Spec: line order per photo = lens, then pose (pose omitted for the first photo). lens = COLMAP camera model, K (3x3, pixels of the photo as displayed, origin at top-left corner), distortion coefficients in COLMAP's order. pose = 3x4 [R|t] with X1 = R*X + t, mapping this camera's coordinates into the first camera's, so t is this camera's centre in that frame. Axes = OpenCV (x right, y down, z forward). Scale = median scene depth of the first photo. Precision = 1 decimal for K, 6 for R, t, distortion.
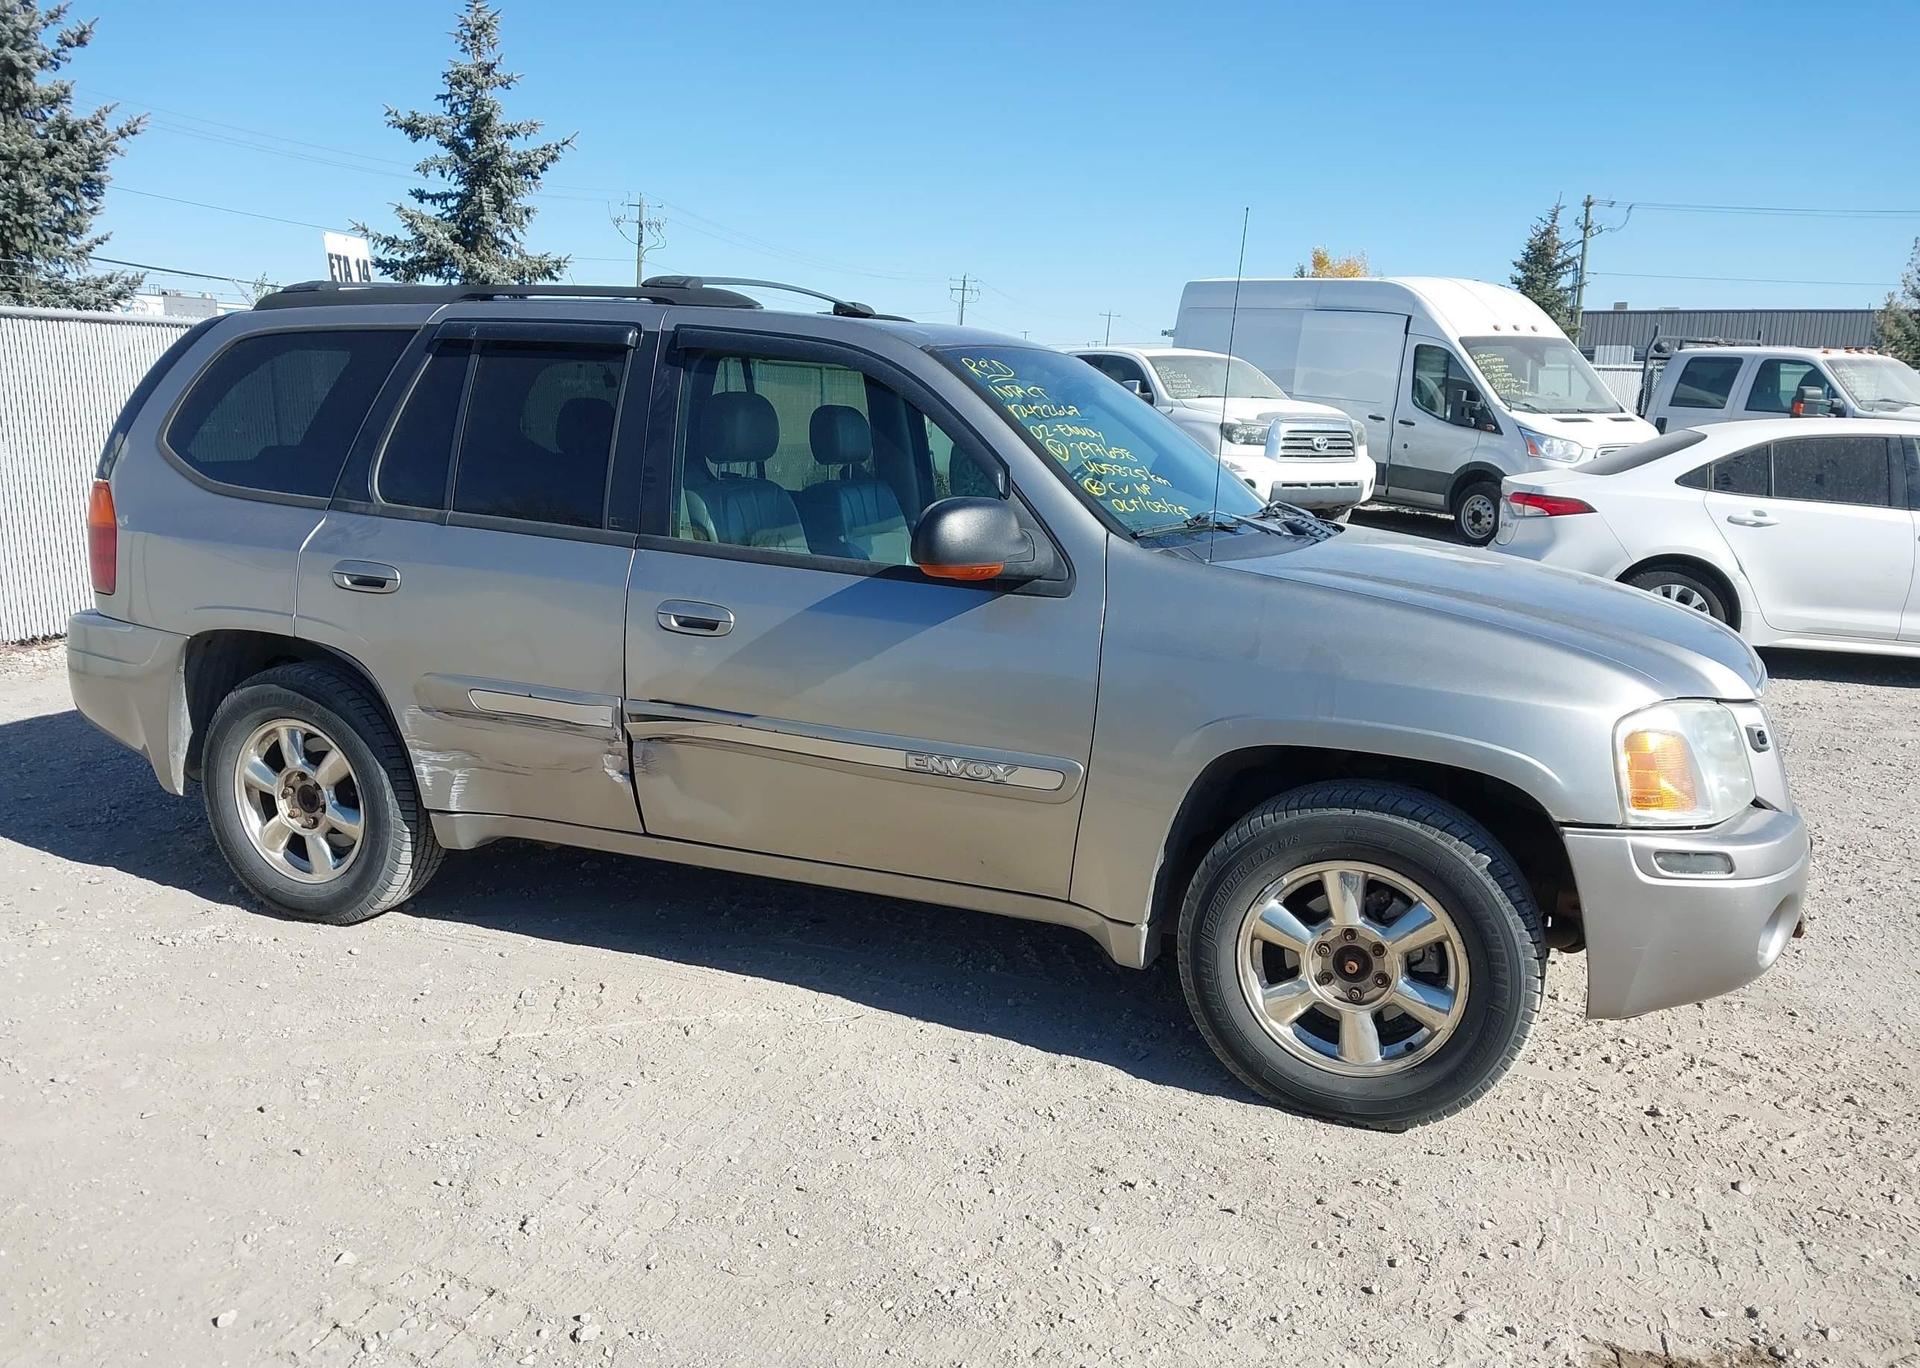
lens RADIAL K [[1521.2, 0, 961.7], [0, 1521.2, 741.1], [0, 0, 1]] dist [0.015271, -0.003251]
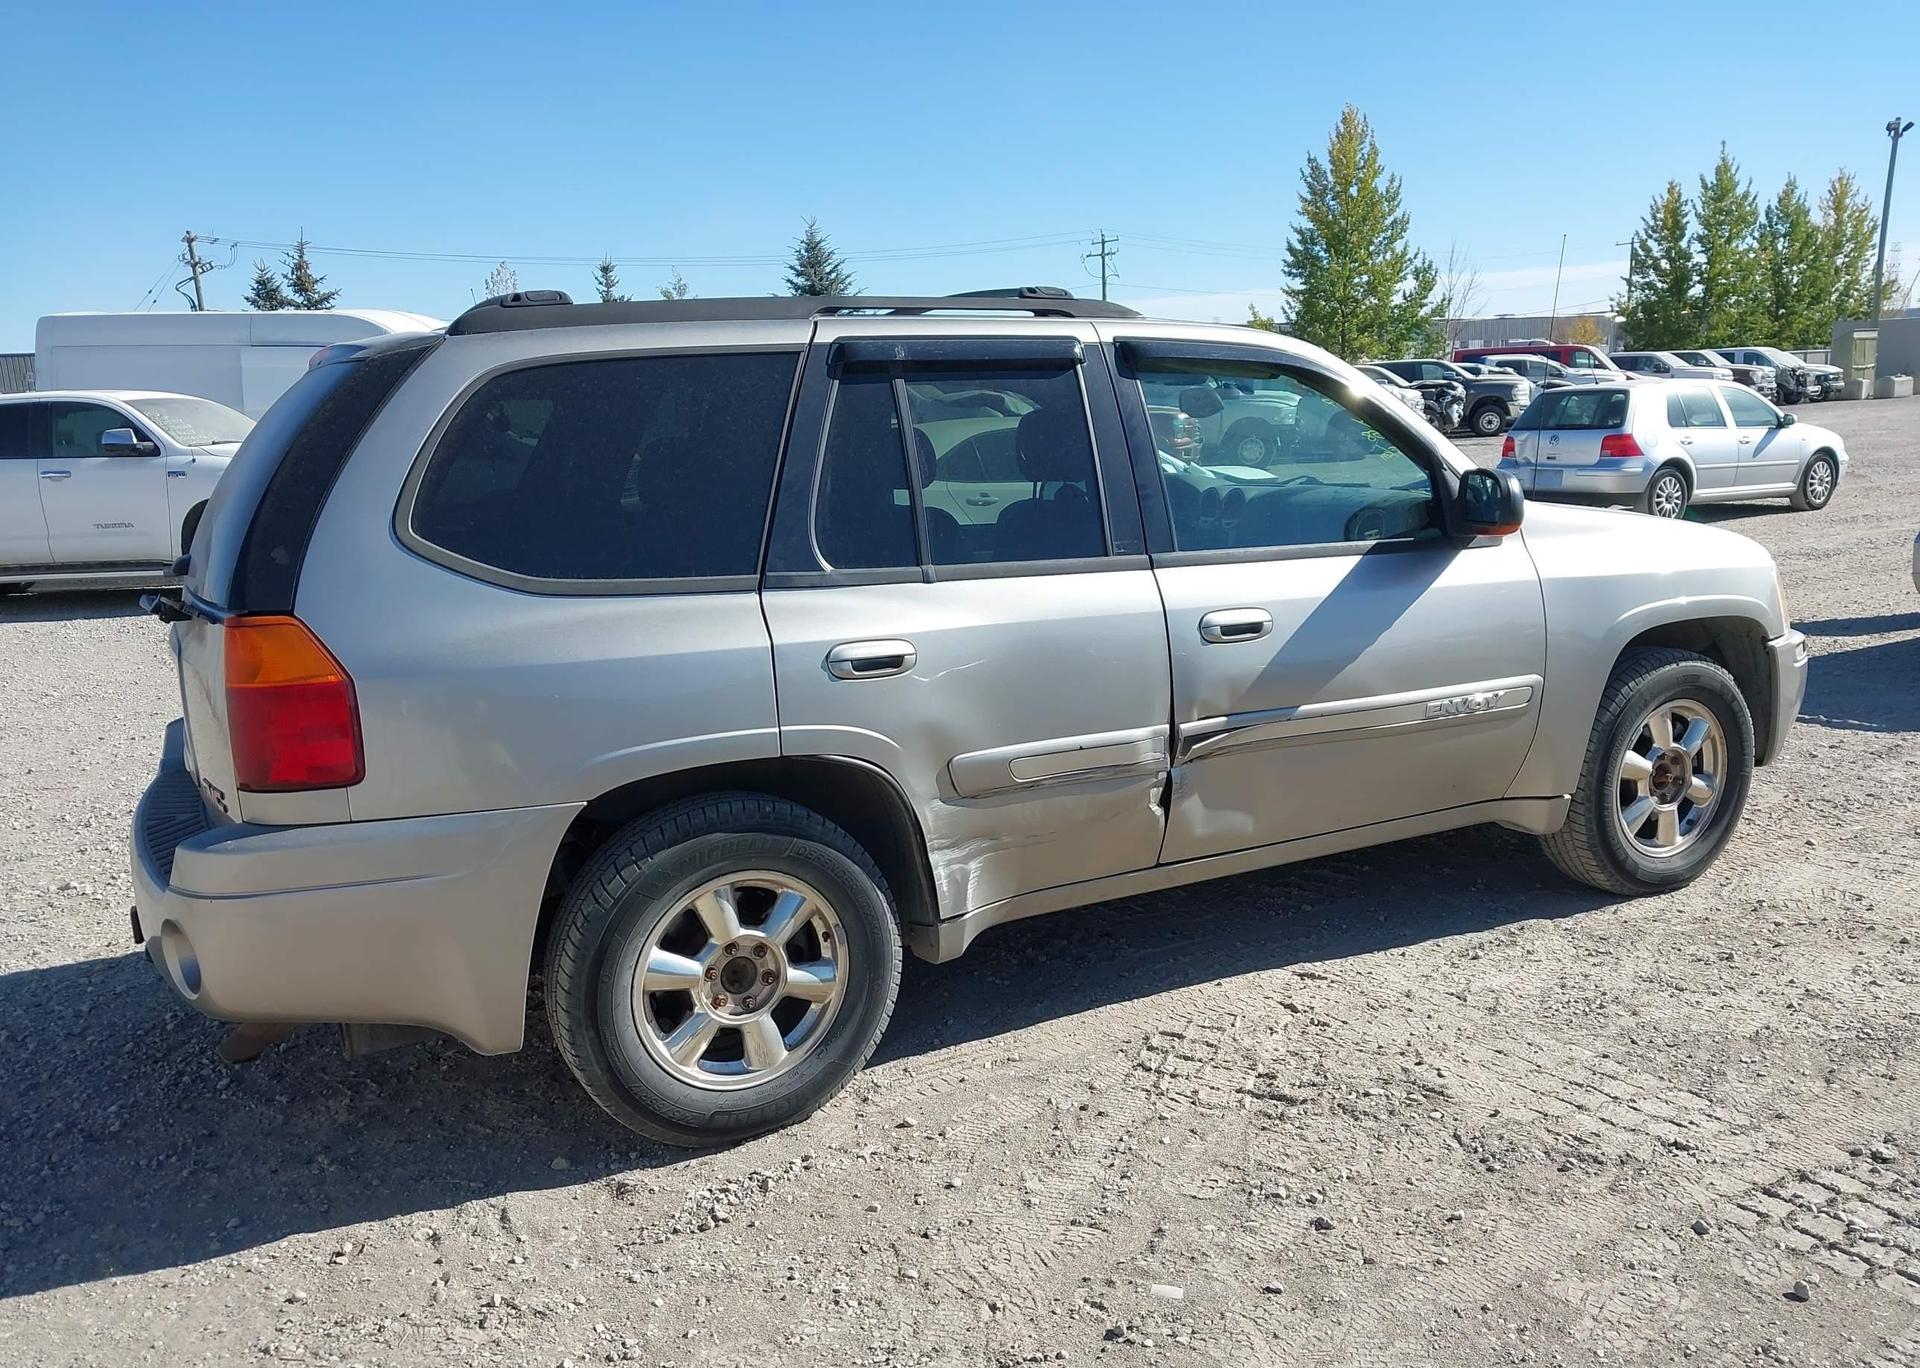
lens RADIAL K [[1521.2, 0, 961.7], [0, 1521.2, 741.1], [0, 0, 1]] dist [0.015271, -0.003251]
pose [[0.643879, -0.212717, 0.734963, -0.880964], [0.229829, 0.969987, 0.079393, -0.107884], [-0.729794, 0.117796, 0.673443, 0.393389]]
